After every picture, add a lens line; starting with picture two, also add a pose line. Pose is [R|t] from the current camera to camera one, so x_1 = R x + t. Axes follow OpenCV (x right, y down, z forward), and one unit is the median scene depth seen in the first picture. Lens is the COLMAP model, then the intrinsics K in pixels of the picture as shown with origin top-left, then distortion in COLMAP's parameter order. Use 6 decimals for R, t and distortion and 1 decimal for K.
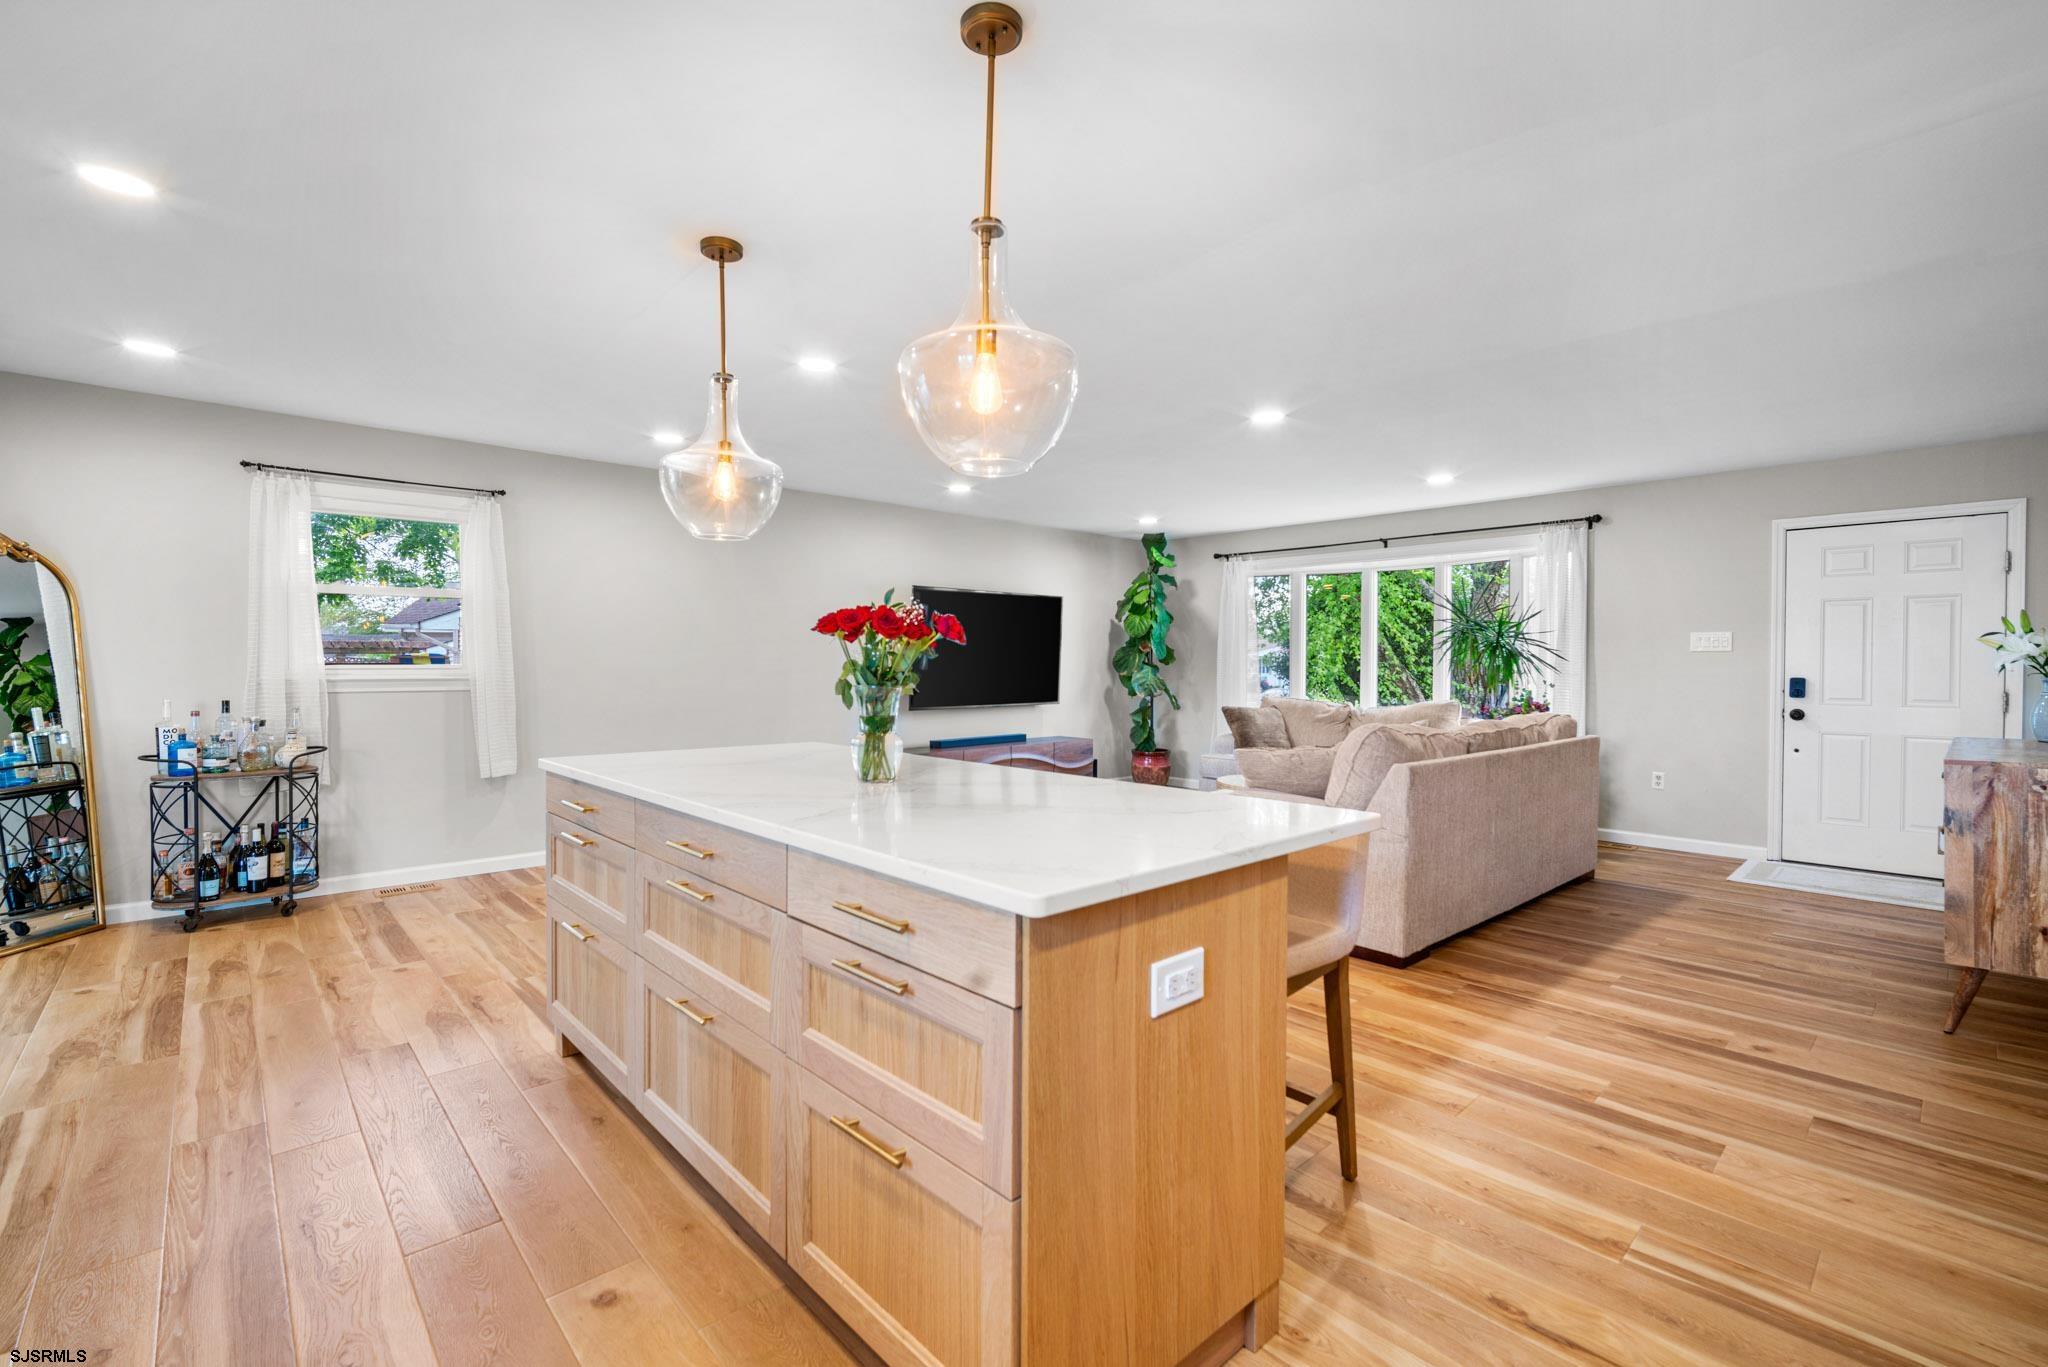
lens RADIAL K [[892.2, 0, 1023.7], [0, 892.2, 676.4], [0, 0, 1]] dist [-0.013937, 0.004332]
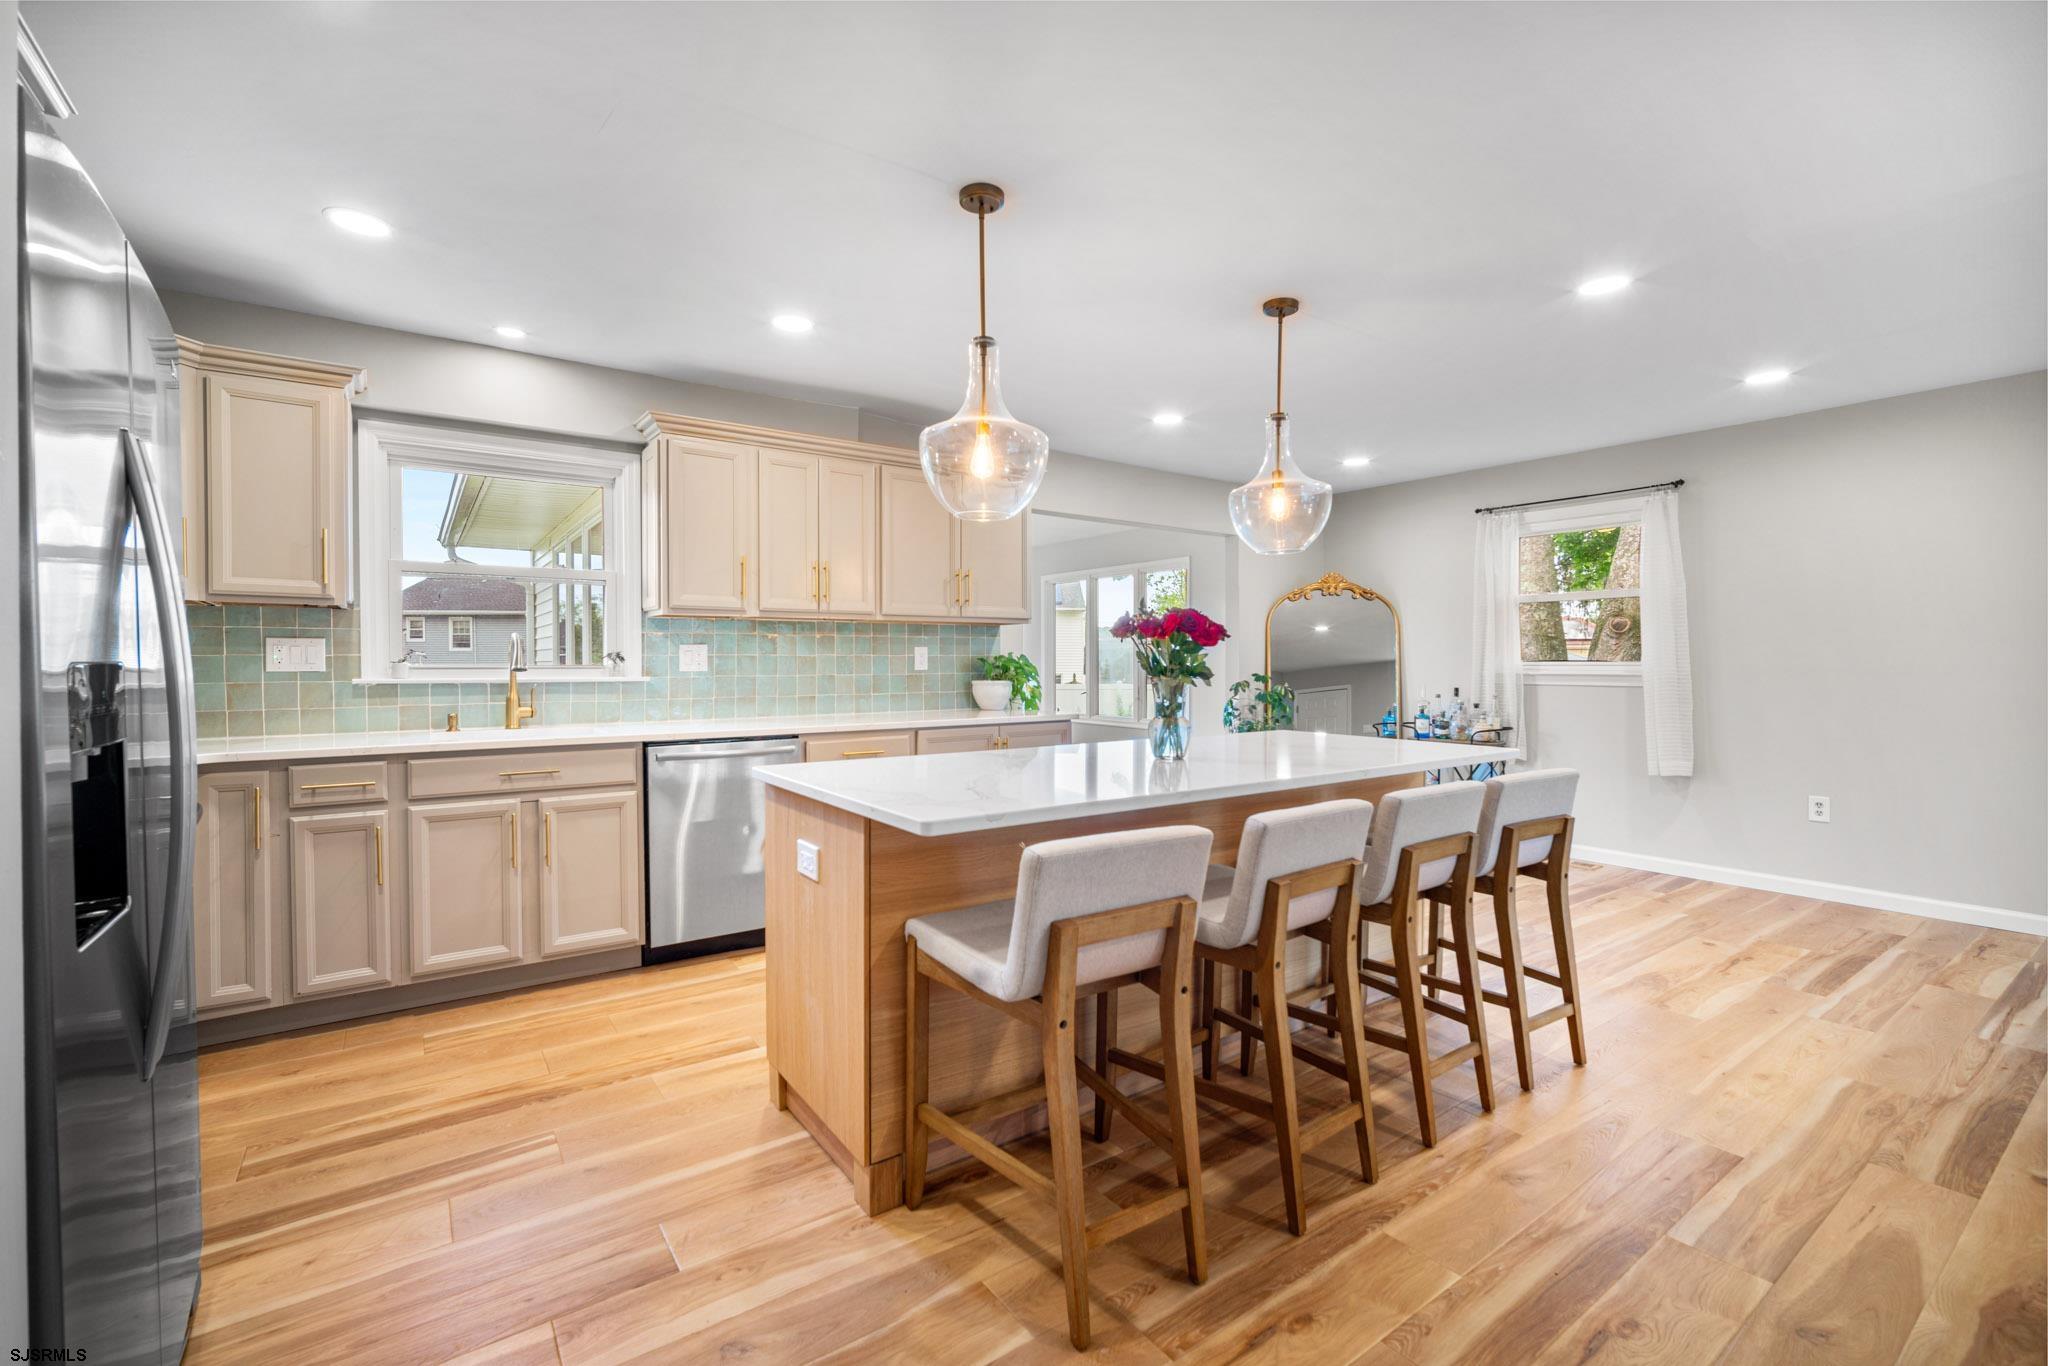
lens RADIAL K [[890.8, 0, 1028.8], [0, 890.8, 665.0], [0, 0, 1]] dist [-0.016988, 0.000111]
pose [[-0.129700, 0.002321, -0.991551, 0.427652], [-0.014106, 0.999892, 0.004186, -0.003343], [0.991453, 0.014530, -0.129653, 0.404194]]
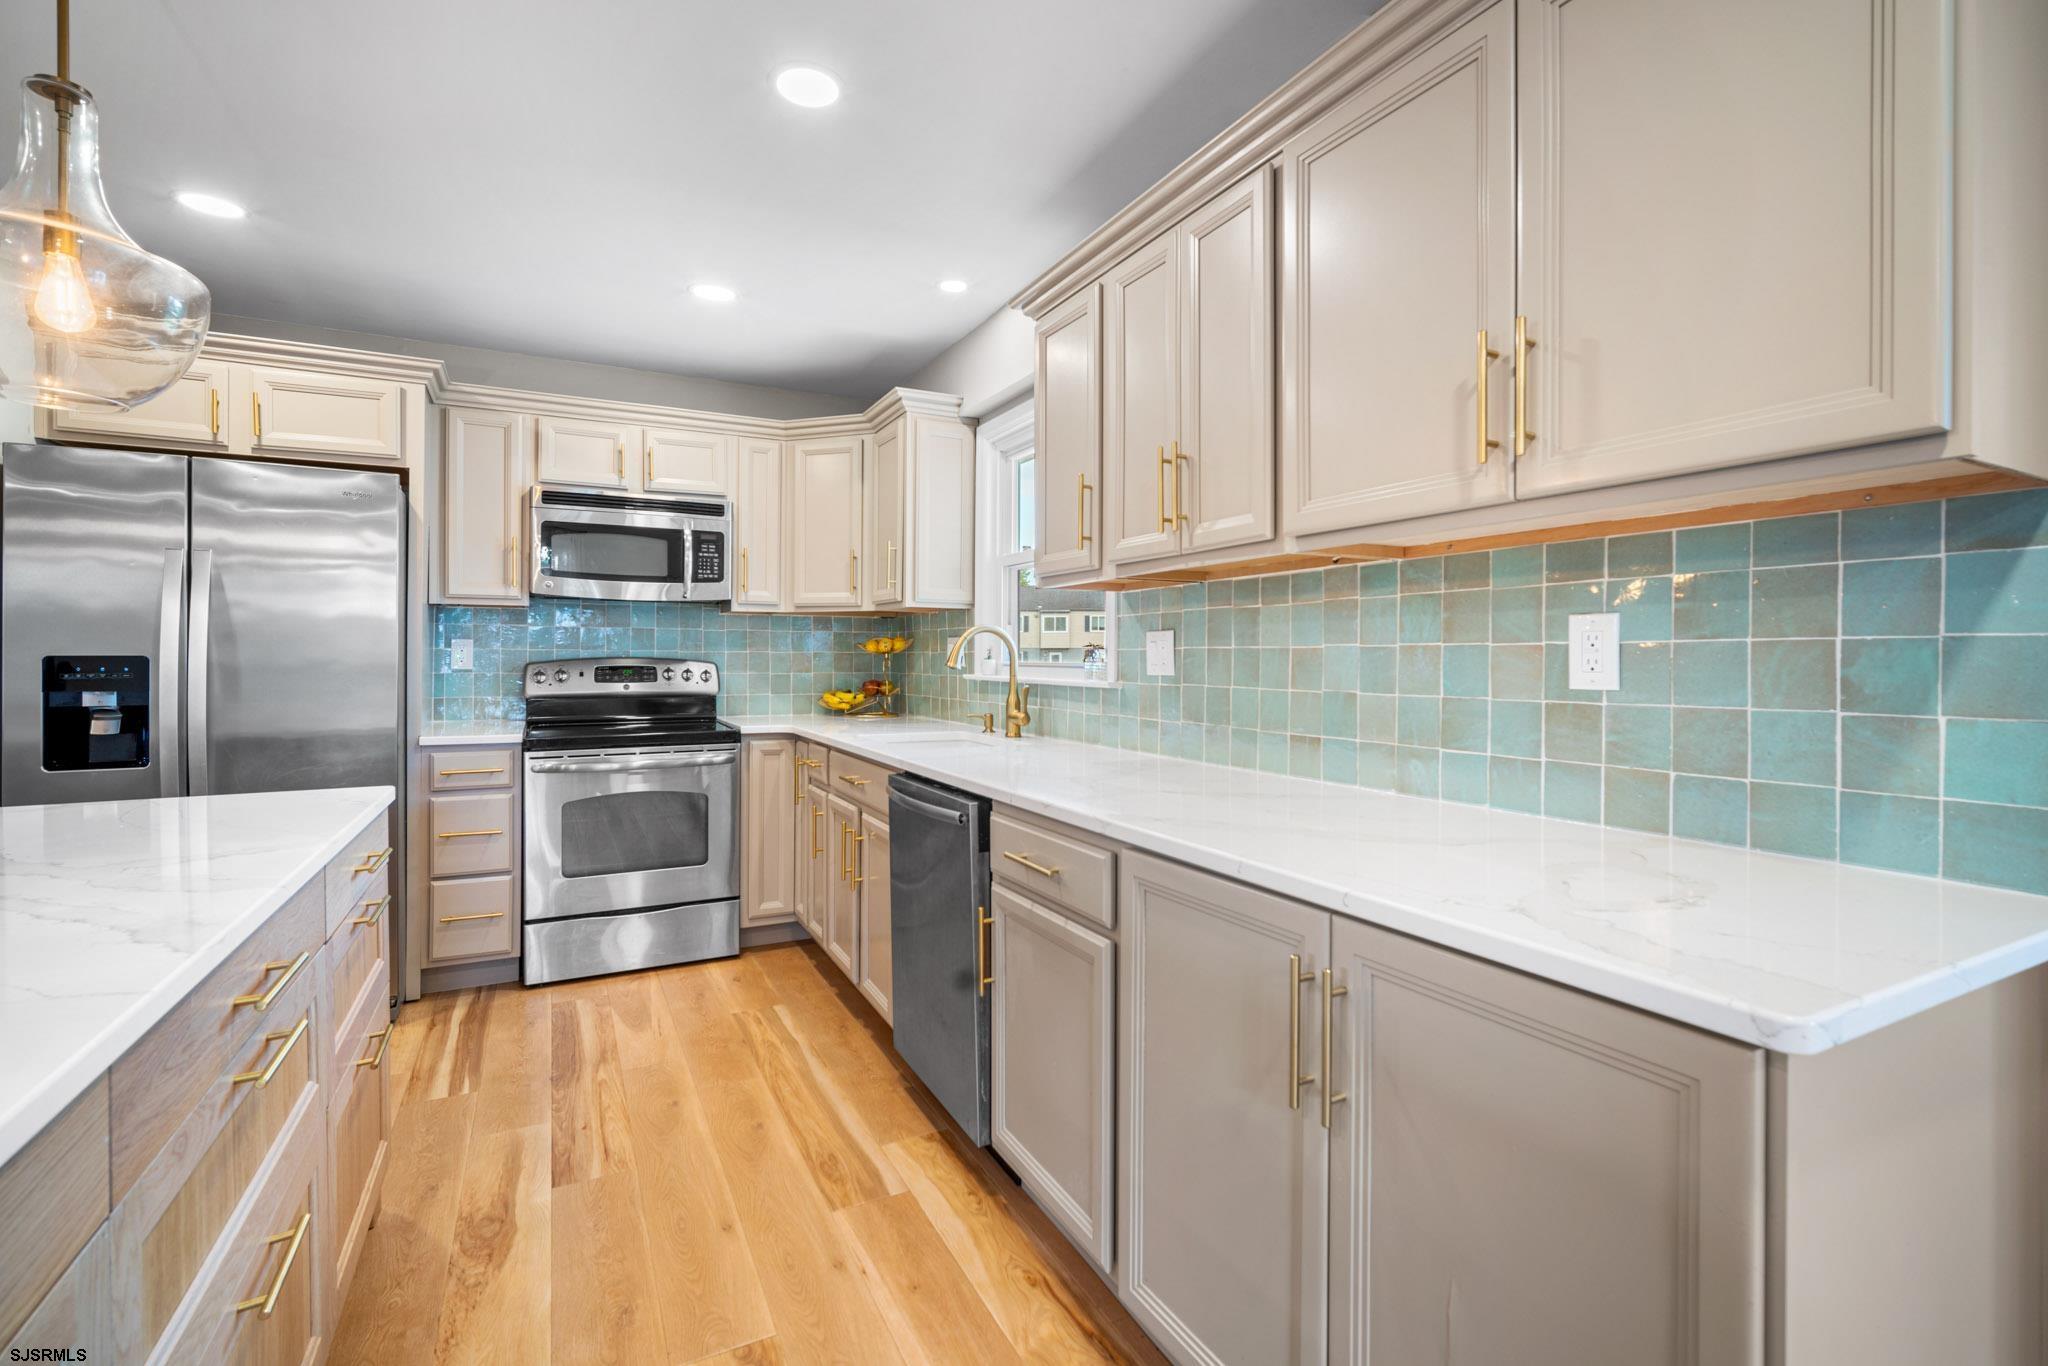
lens RADIAL K [[906.2, 0, 1018.0], [0, 906.2, 653.3], [0, 0, 1]] dist [-0.016380, 0.004795]
pose [[-0.962353, -0.004940, 0.271757, -0.341994], [-0.002440, 0.999952, 0.009535, -0.006416], [-0.271791, 0.008513, -0.962319, 0.493484]]
